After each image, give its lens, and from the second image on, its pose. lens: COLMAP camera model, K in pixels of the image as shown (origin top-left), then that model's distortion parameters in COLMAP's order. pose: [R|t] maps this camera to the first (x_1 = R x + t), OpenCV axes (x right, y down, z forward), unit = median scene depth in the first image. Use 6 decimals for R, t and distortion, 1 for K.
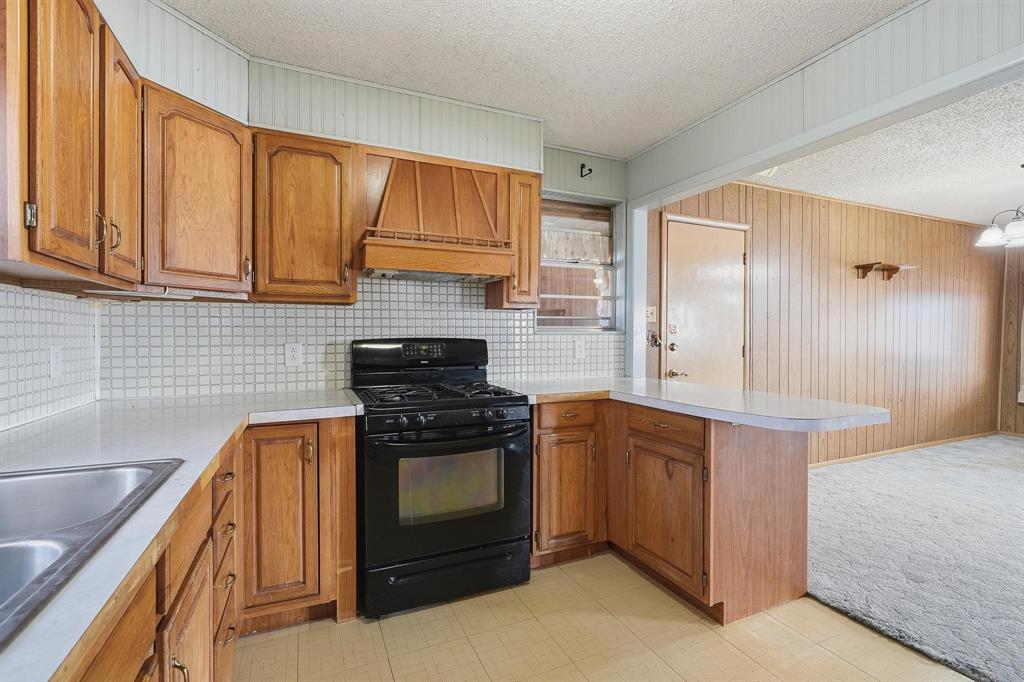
lens RADIAL K [[485.8, 0, 529.0], [0, 485.8, 339.9], [0, 0, 1]] dist [-0.001529, 0.000729]
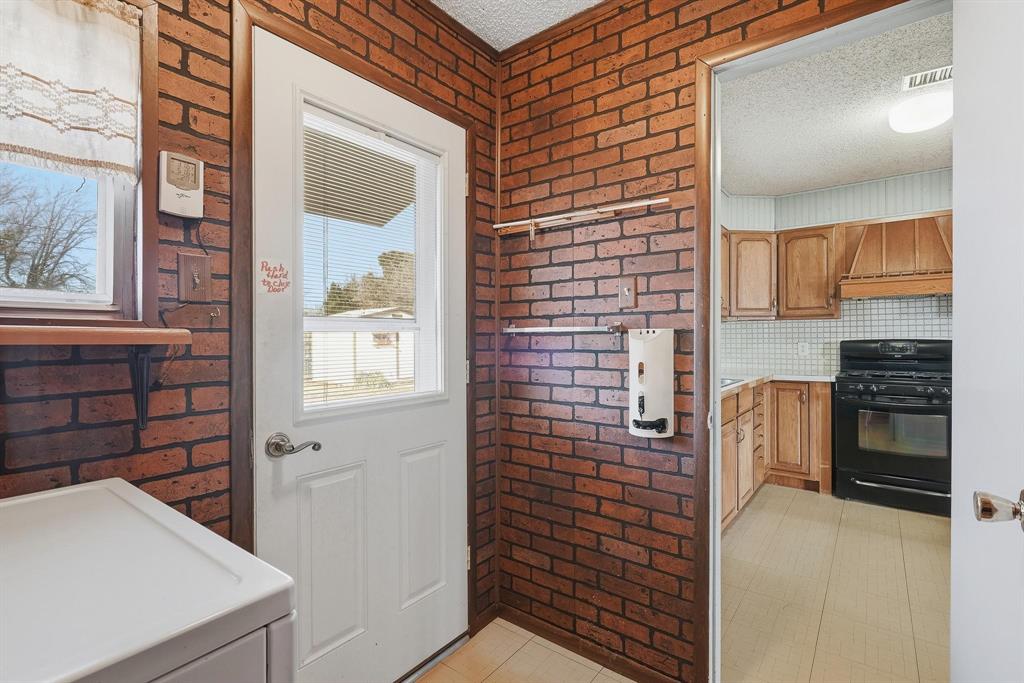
lens RADIAL K [[475.5, 0, 515.5], [0, 475.5, 337.7], [0, 0, 1]] dist [-0.003398, -0.000067]
pose [[0.473950, -0.003973, -0.880543, 0.576329], [-0.004908, 0.999962, -0.007154, 0.008270], [0.880538, 0.007712, 0.473913, -0.780247]]
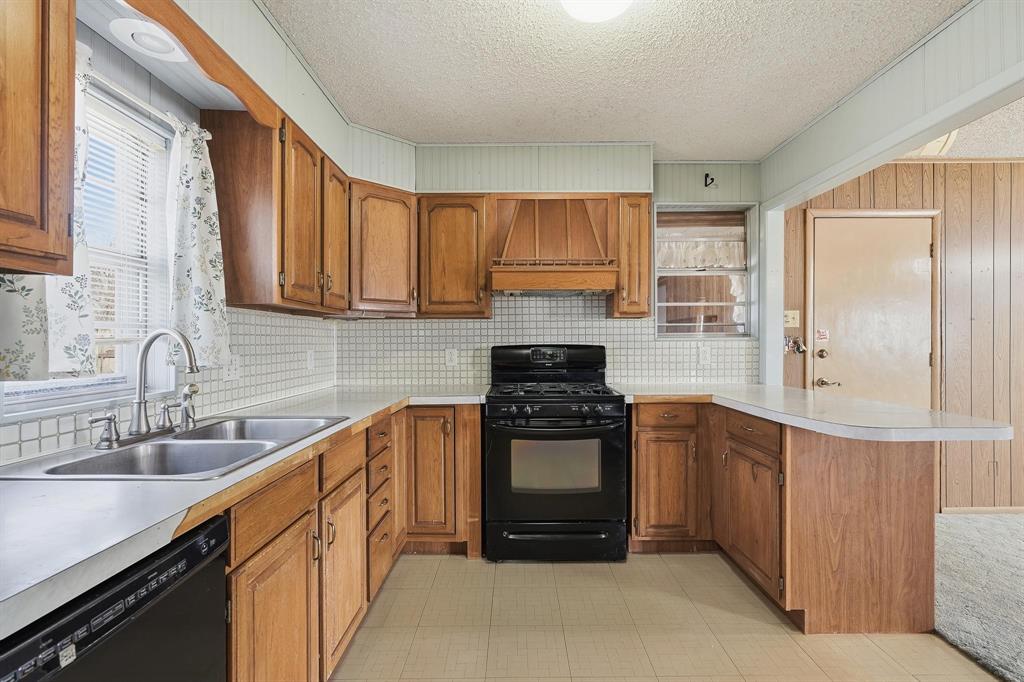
lens RADIAL K [[482.9, 0, 509.8], [0, 482.9, 344.5], [0, 0, 1]] dist [-0.001255, 0.000668]
pose [[0.904147, -0.001875, -0.427217, 0.245676], [0.000015, 0.999991, -0.004356, 0.001317], [0.427221, 0.003933, 0.904138, -0.132796]]
